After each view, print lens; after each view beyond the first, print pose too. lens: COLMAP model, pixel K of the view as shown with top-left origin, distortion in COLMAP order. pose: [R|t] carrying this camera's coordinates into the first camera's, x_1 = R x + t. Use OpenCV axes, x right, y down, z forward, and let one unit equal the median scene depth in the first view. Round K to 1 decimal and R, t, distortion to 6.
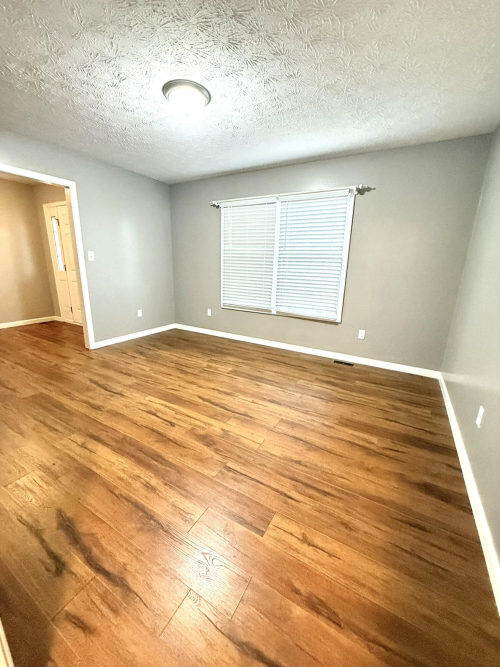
lens RADIAL K [[264.8, 0, 250.2], [0, 264.8, 332.2], [0, 0, 1]] dist [-0.000042, -0.000280]
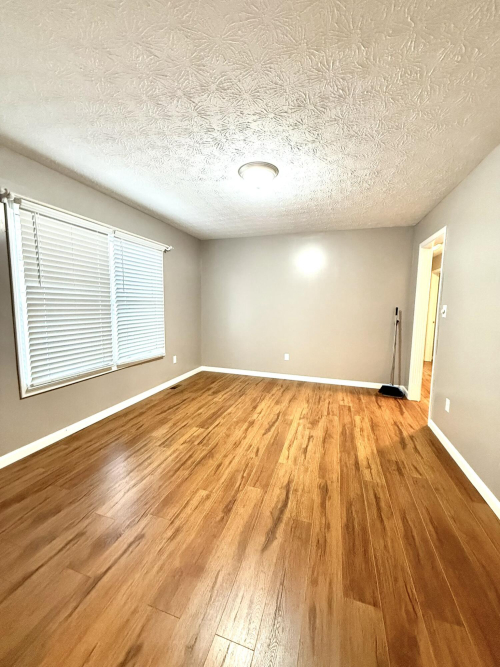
lens RADIAL K [[264.8, 0, 250.2], [0, 264.8, 332.6], [0, 0, 1]] dist [-0.000042, -0.000280]
pose [[-0.204693, -0.136560, 0.969253, -1.092180], [0.228740, 0.956129, 0.183017, -0.336071], [-0.951724, 0.259169, -0.164476, 1.058667]]
